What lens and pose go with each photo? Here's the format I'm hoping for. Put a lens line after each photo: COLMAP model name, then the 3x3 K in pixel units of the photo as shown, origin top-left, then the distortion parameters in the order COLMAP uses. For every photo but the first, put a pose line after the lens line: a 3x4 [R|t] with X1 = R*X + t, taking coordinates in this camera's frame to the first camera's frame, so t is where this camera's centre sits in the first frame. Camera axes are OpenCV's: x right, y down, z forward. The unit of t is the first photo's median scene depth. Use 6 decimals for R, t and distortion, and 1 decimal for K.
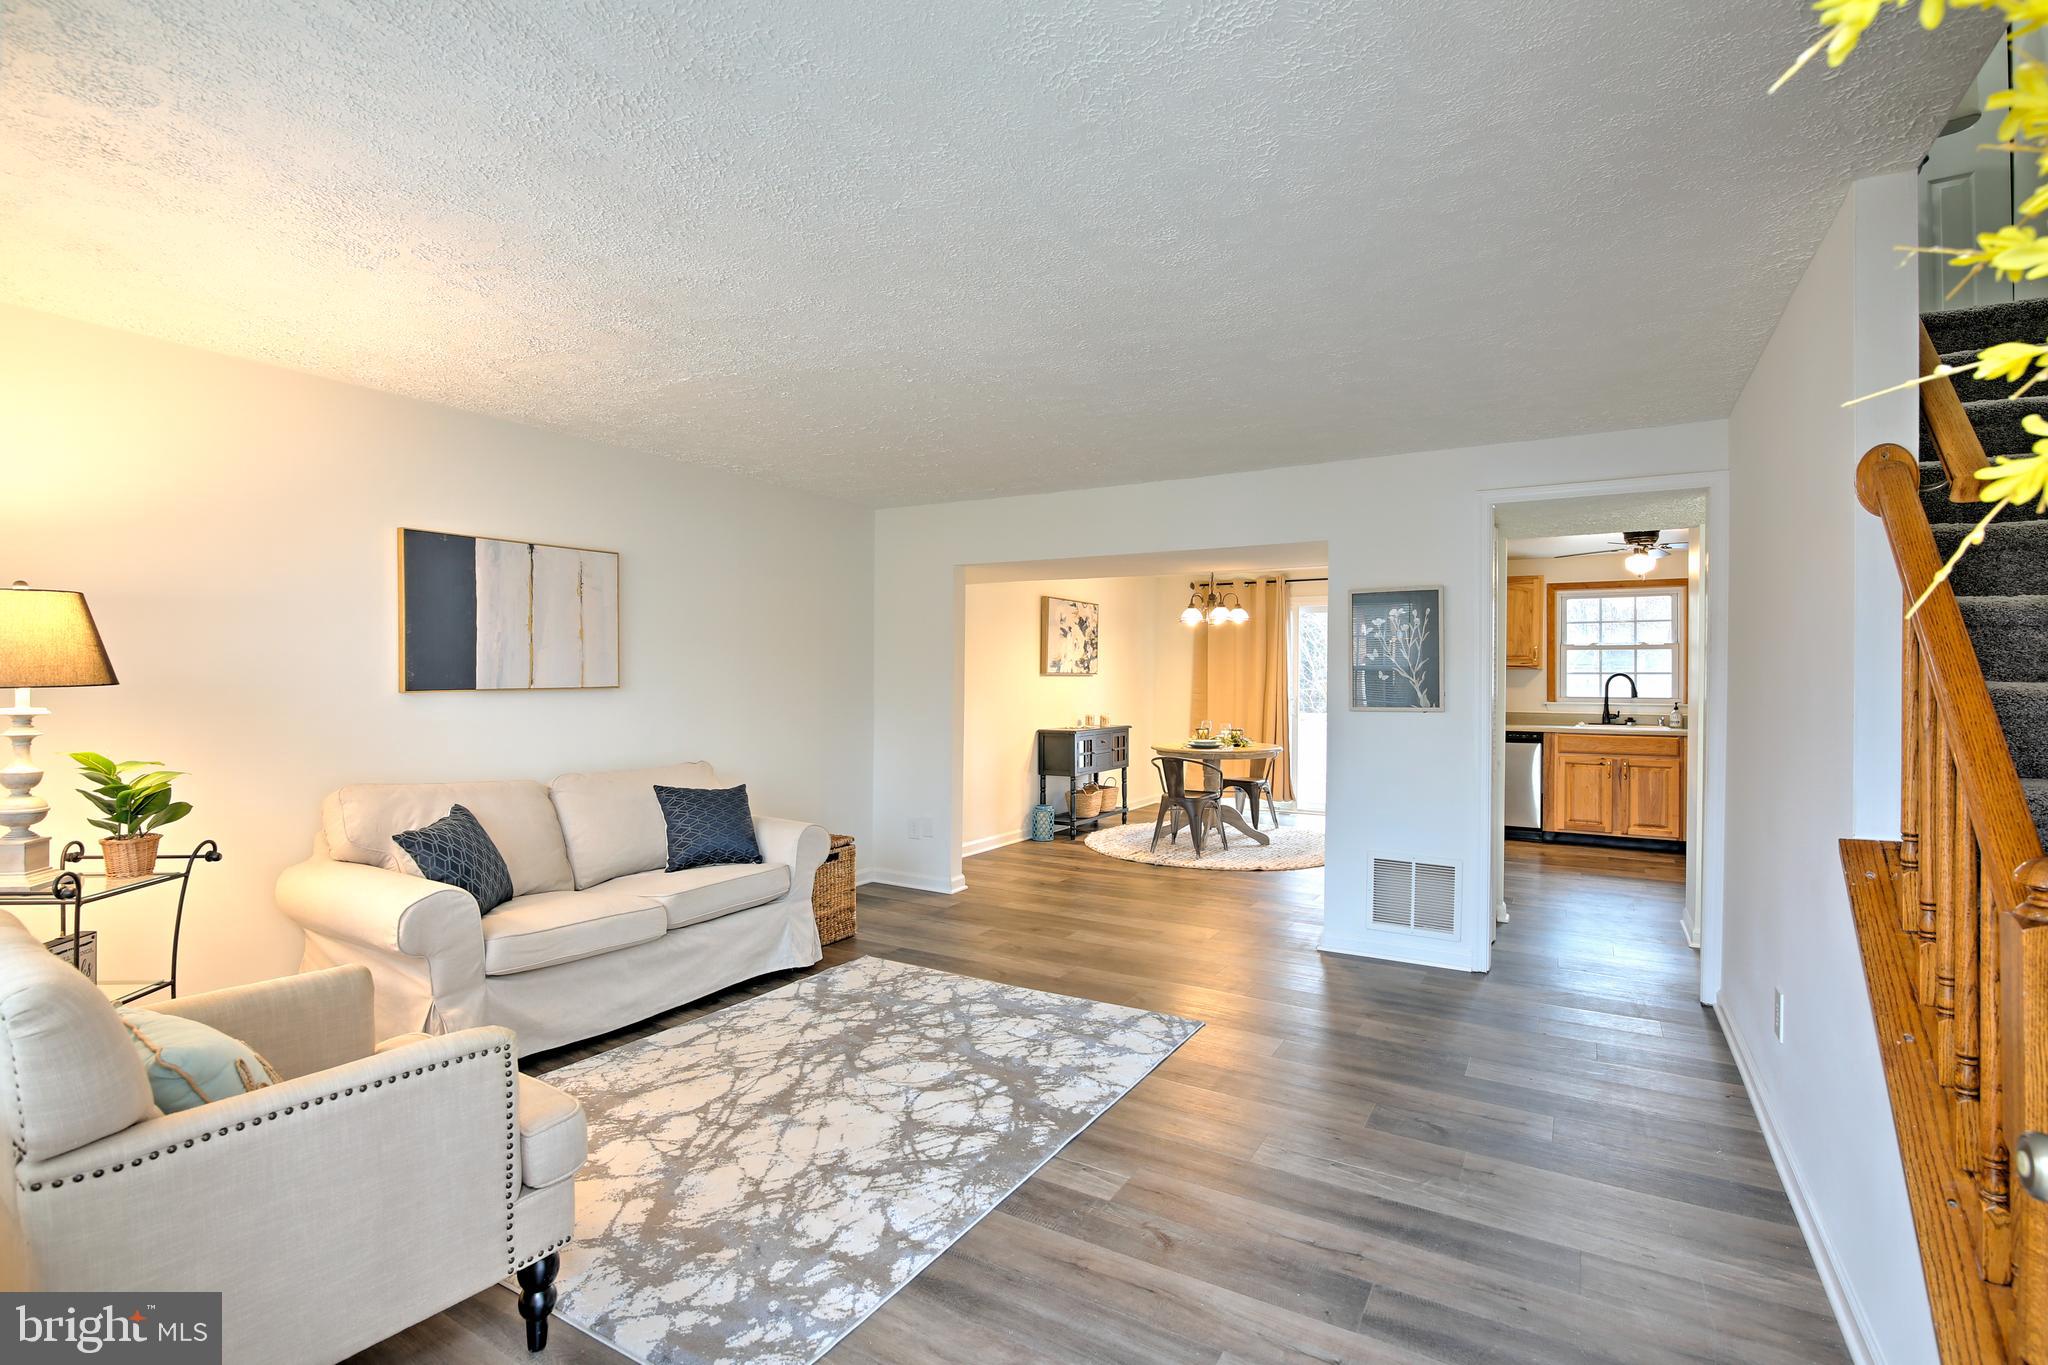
lens RADIAL K [[938.7, 0, 1025.1], [0, 938.7, 680.1], [0, 0, 1]] dist [-0.014854, -0.000201]
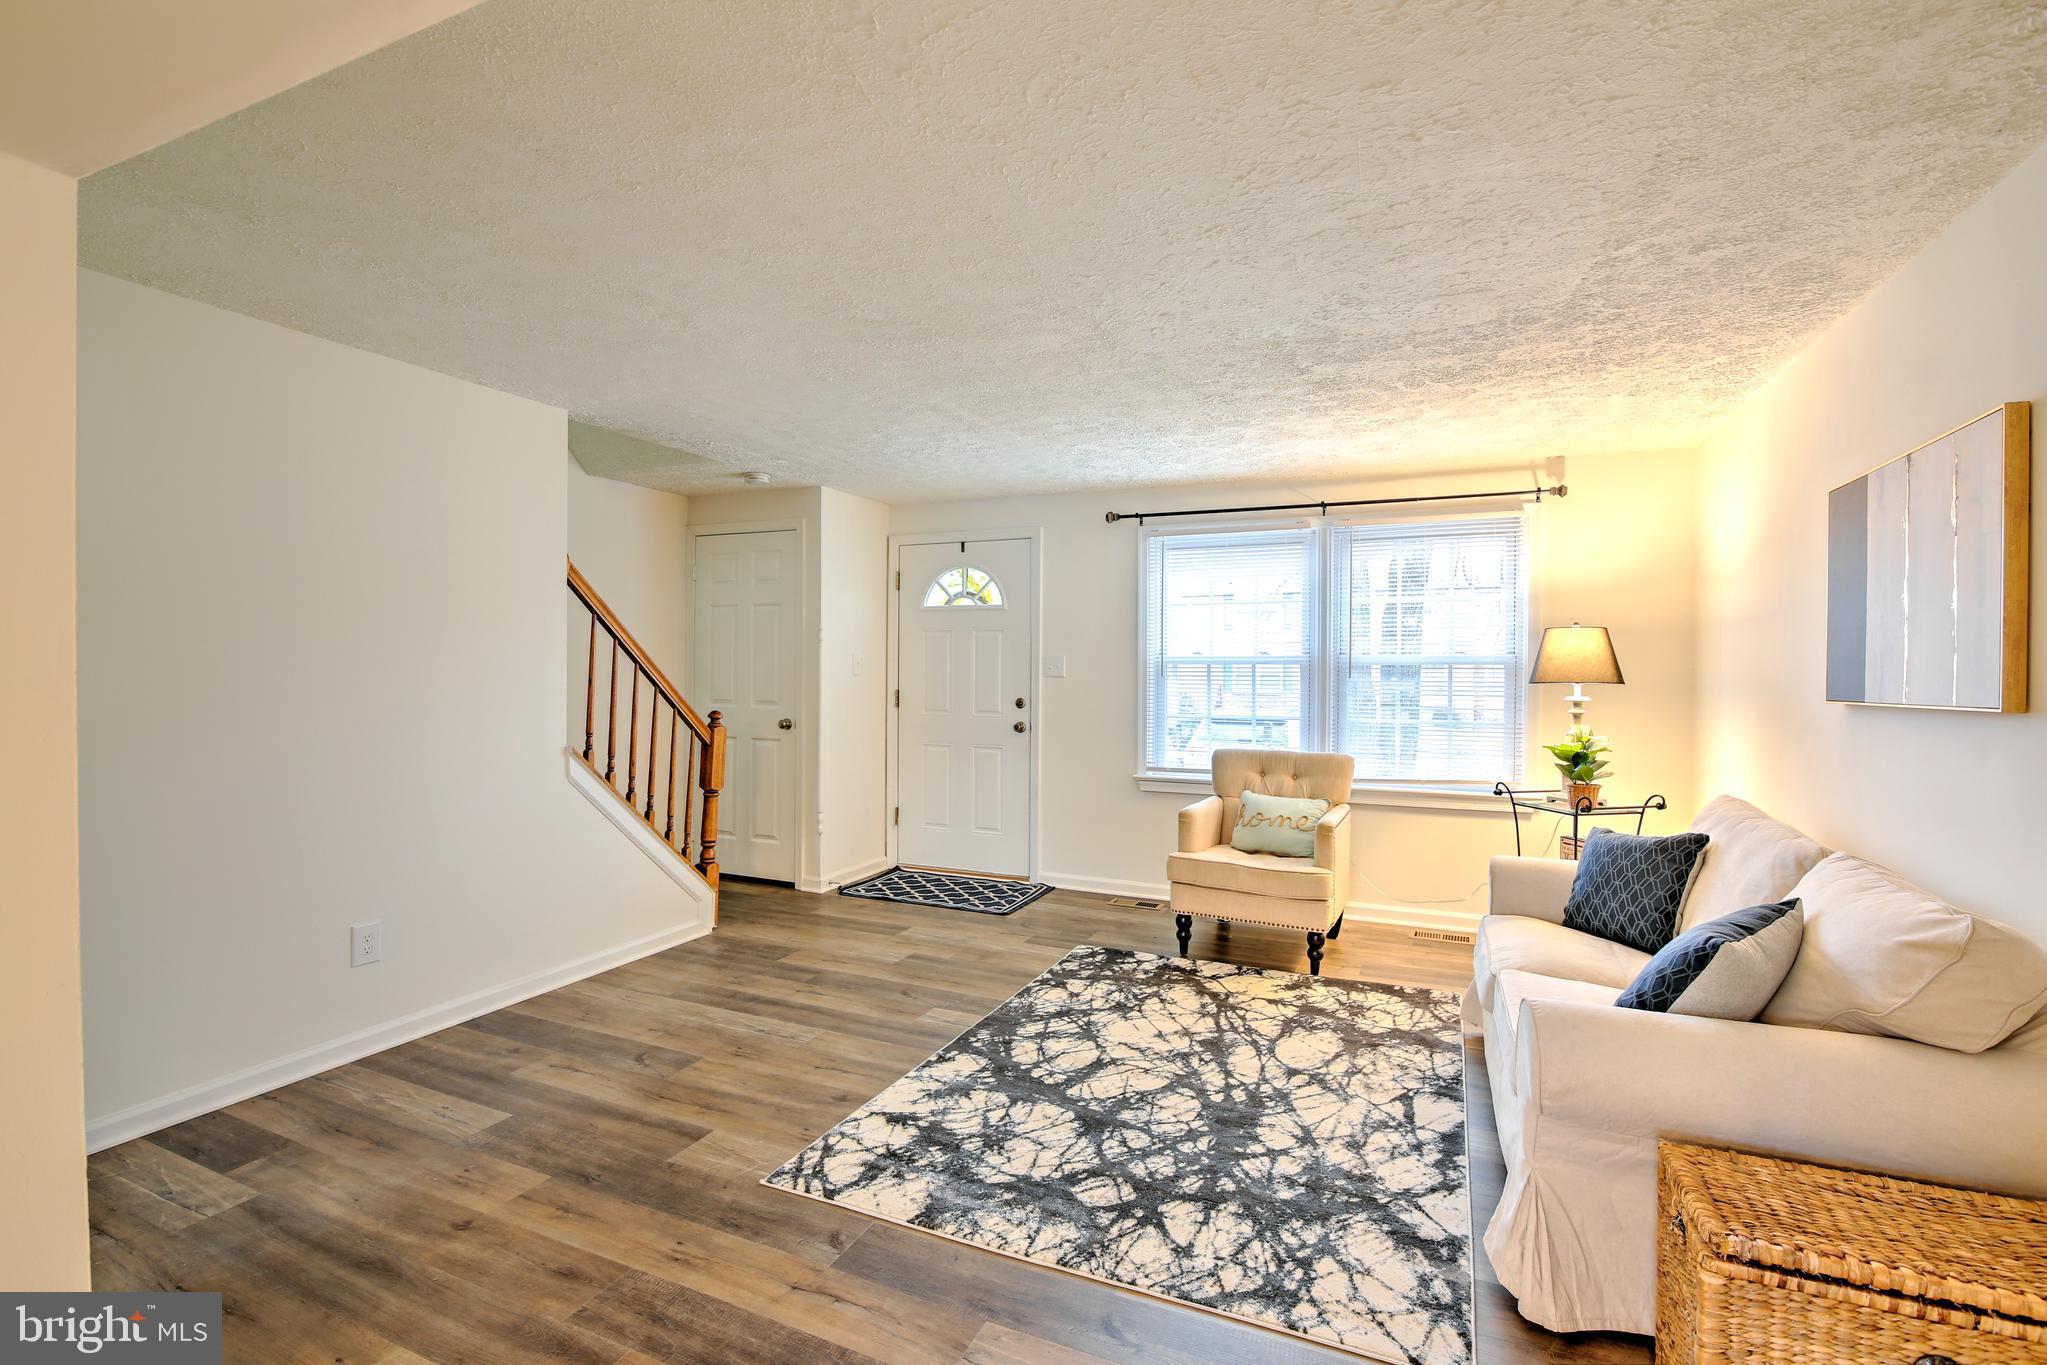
lens RADIAL K [[938.3, 0, 1019.0], [0, 938.3, 673.3], [0, 0, 1]] dist [-0.014854, -0.000201]
pose [[-0.993399, -0.013737, -0.113882, 0.079450], [-0.014941, 0.999841, 0.009731, -0.007981], [0.113730, 0.011368, -0.993447, 1.505654]]
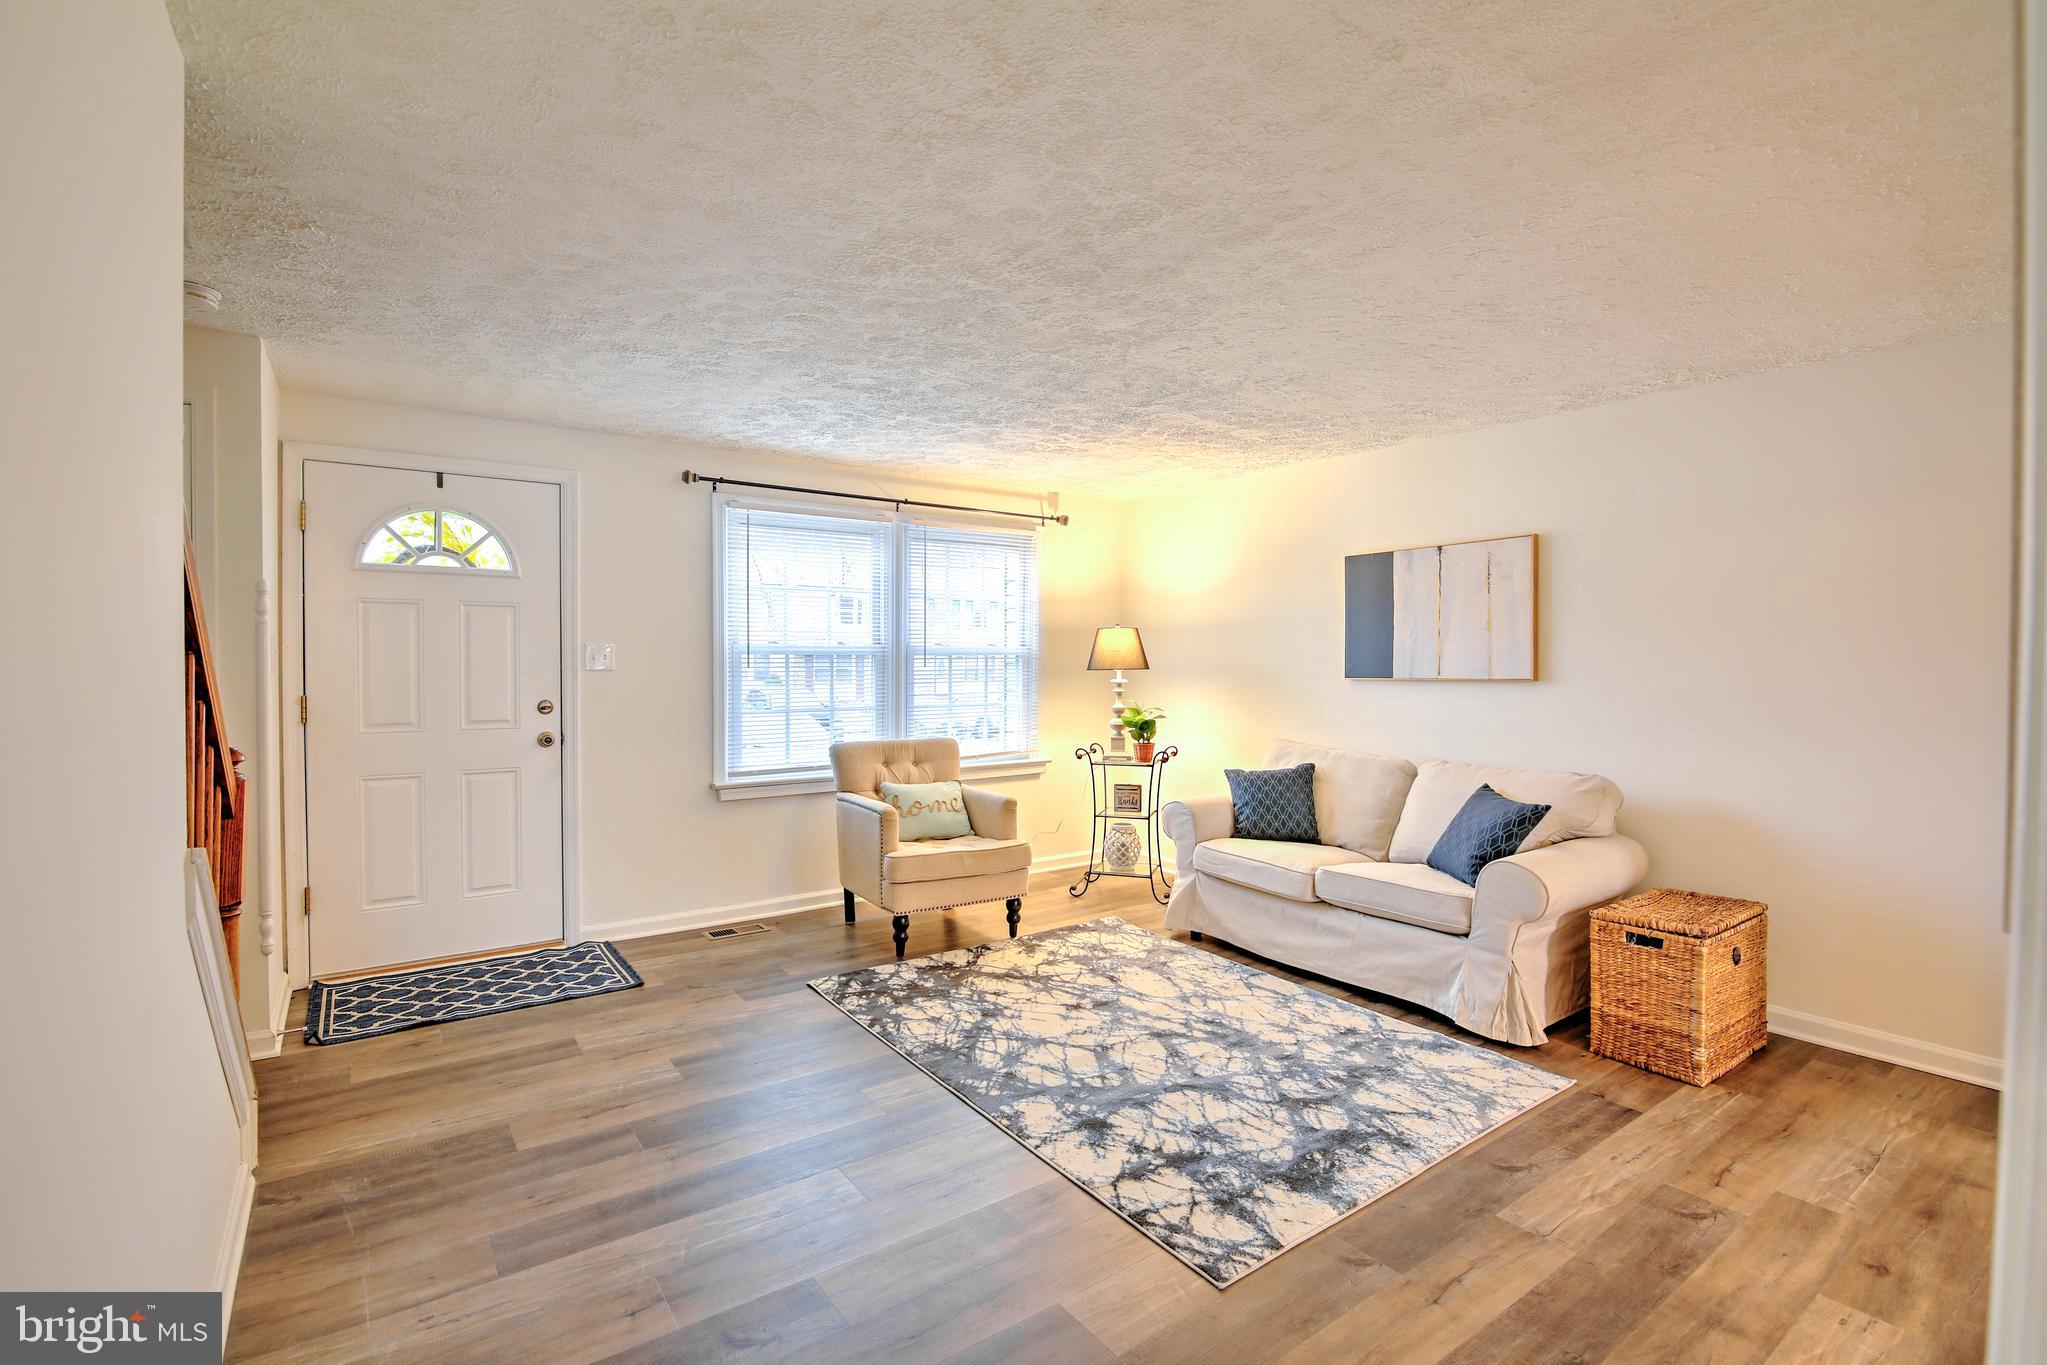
lens RADIAL K [[938.3, 0, 1024.8], [0, 938.3, 673.5], [0, 0, 1]] dist [-0.014854, -0.000201]
pose [[-0.396934, 0.004642, -0.917836, 0.665696], [-0.011351, 0.999886, 0.009966, -0.002577], [0.917777, 0.014375, -0.396836, 0.990791]]
